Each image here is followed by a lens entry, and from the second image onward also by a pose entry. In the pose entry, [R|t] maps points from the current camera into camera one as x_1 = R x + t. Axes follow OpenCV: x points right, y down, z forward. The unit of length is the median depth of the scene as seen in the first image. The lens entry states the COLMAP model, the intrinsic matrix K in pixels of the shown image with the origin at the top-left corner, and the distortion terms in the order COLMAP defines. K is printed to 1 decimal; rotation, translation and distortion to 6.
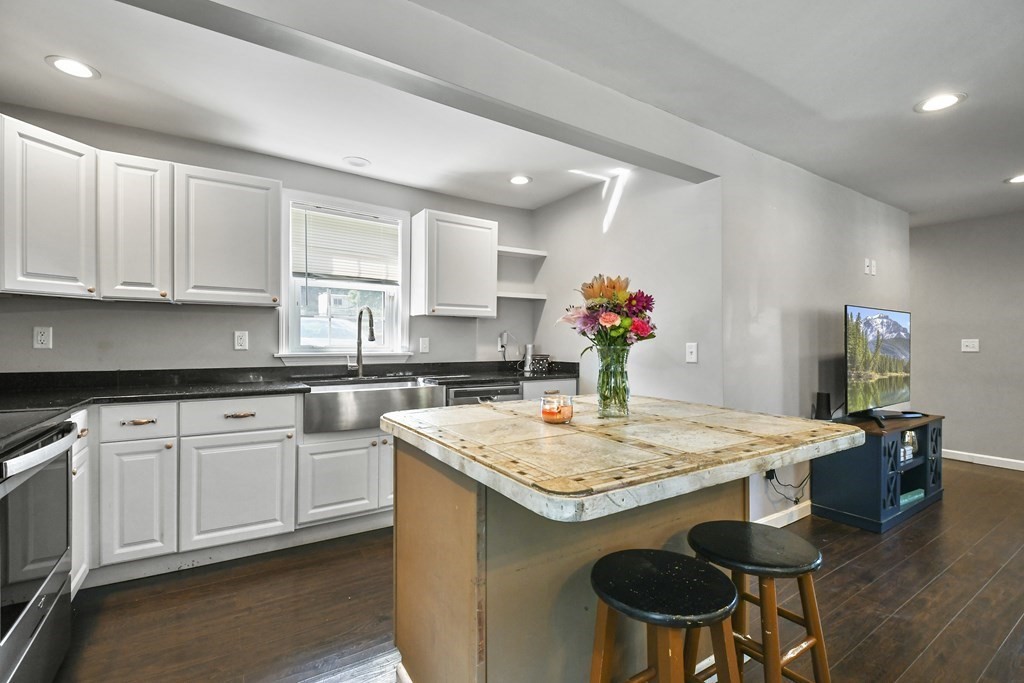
lens RADIAL K [[443.8, 0, 504.7], [0, 443.8, 346.7], [0, 0, 1]] dist [0.020003, -0.014763]
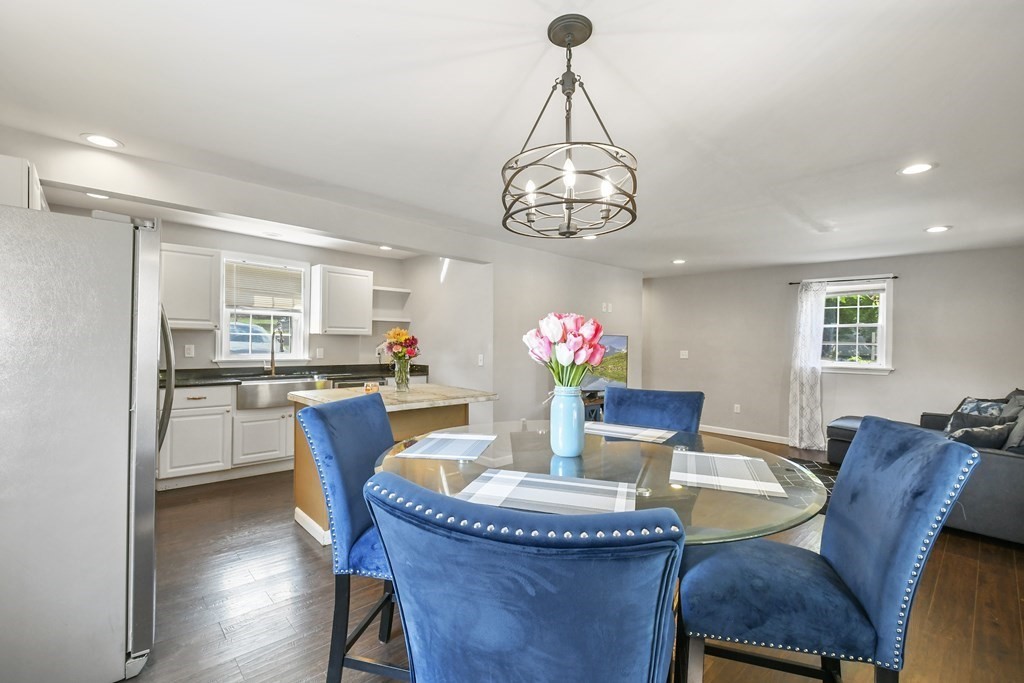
lens RADIAL K [[443.8, 0, 504.7], [0, 443.8, 346.7], [0, 0, 1]] dist [0.020003, -0.014763]
pose [[0.983295, 0.008987, 0.181795, 0.176390], [-0.009400, 0.999955, 0.001410, -0.038634], [-0.181774, -0.003095, 0.983335, -0.646544]]
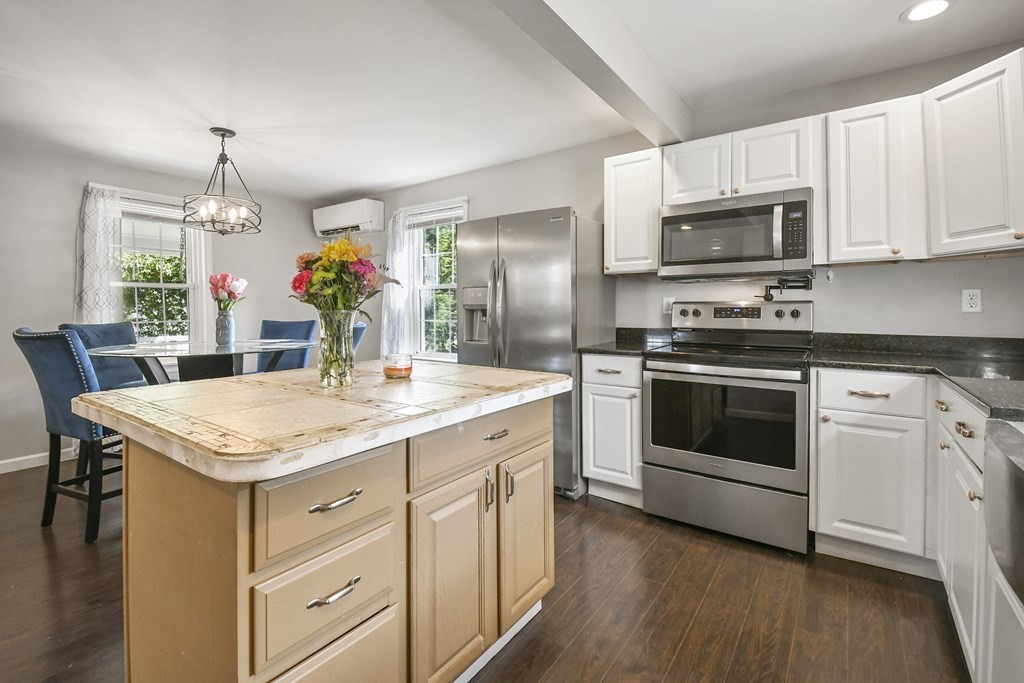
lens RADIAL K [[455.1, 0, 512.2], [0, 455.1, 311.8], [0, 0, 1]] dist [0.002030, 0.000202]
pose [[-0.929050, 0.003907, -0.369934, 0.112598], [-0.001536, 0.999895, 0.014417, -0.006021], [0.369952, 0.013963, -0.928946, 1.028161]]
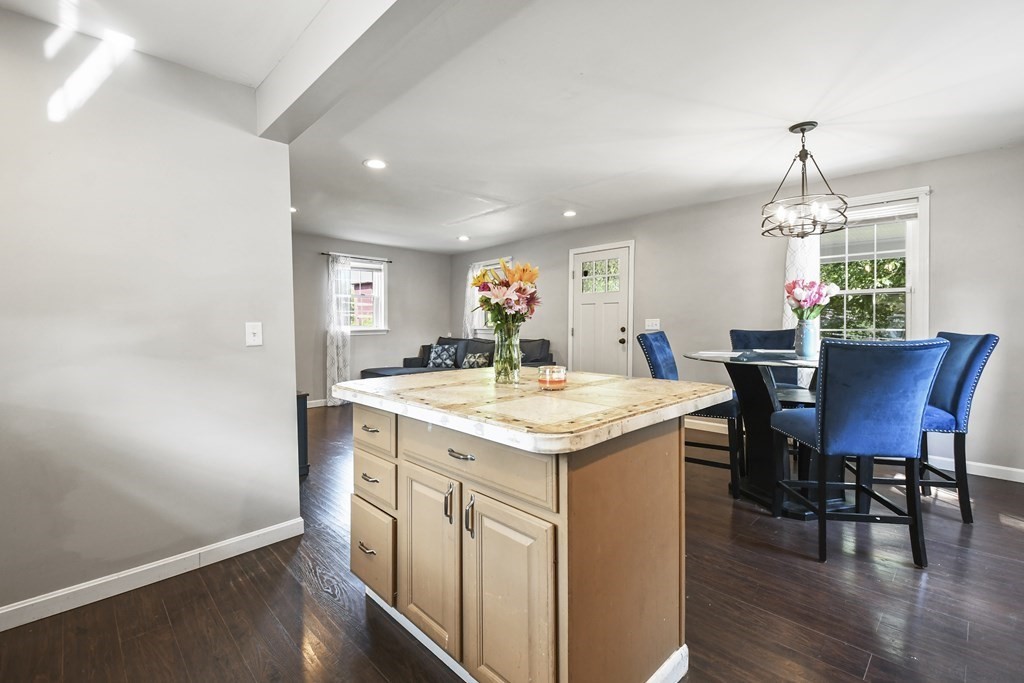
lens RADIAL K [[453.4, 0, 512.0], [0, 453.4, 341.5], [0, 0, 1]] dist [0.003294, -0.000046]
pose [[-0.213122, -0.043338, 0.976064, -0.486908], [0.019119, 0.998639, 0.048515, -0.004254], [-0.976838, 0.029001, -0.212004, 0.629577]]
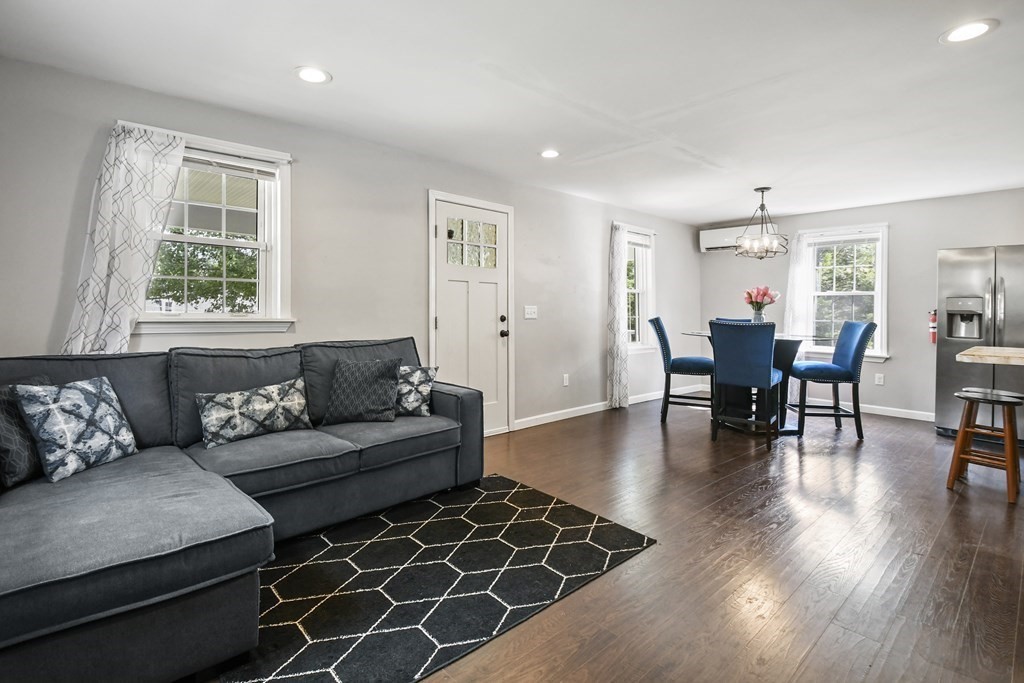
lens RADIAL K [[473.2, 0, 508.8], [0, 473.2, 311.4], [0, 0, 1]] dist [0.000556, -0.000581]
pose [[-0.986666, -0.016430, -0.161929, 1.405960], [-0.019577, 0.999649, 0.017861, -0.003526], [0.161579, 0.020793, -0.986641, 1.243834]]
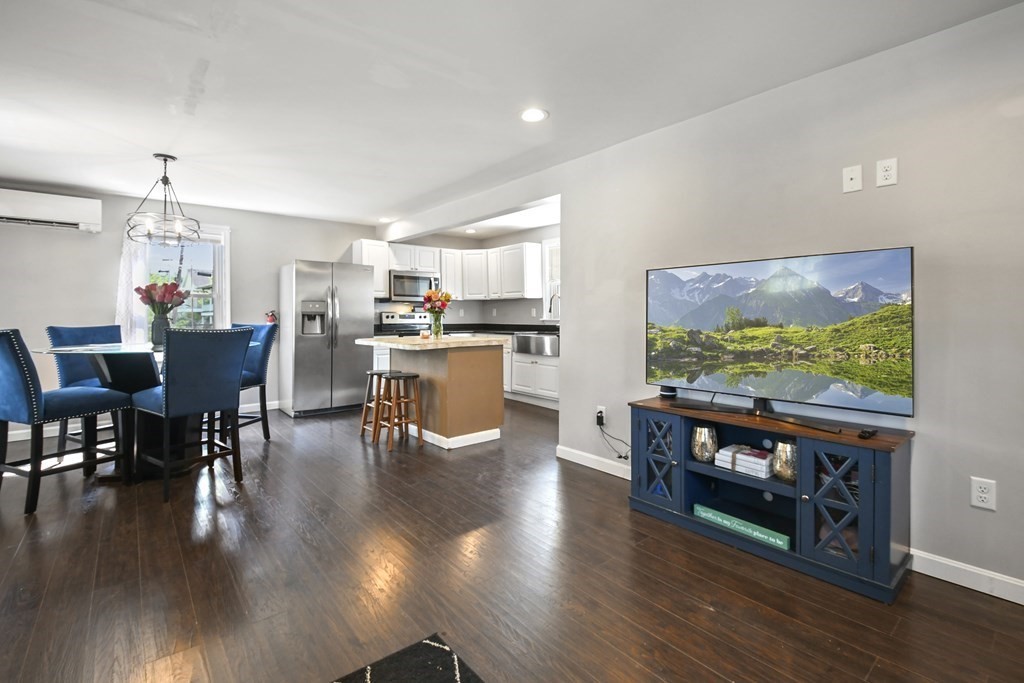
lens RADIAL K [[453.8, 0, 503.8], [0, 453.8, 320.5], [0, 0, 1]] dist [0.018695, -0.015890]
pose [[0.124328, 0.007877, -0.992210, 1.592996], [-0.005035, 0.999961, 0.007307, 0.008604], [0.992228, 0.004088, 0.124363, 0.542384]]
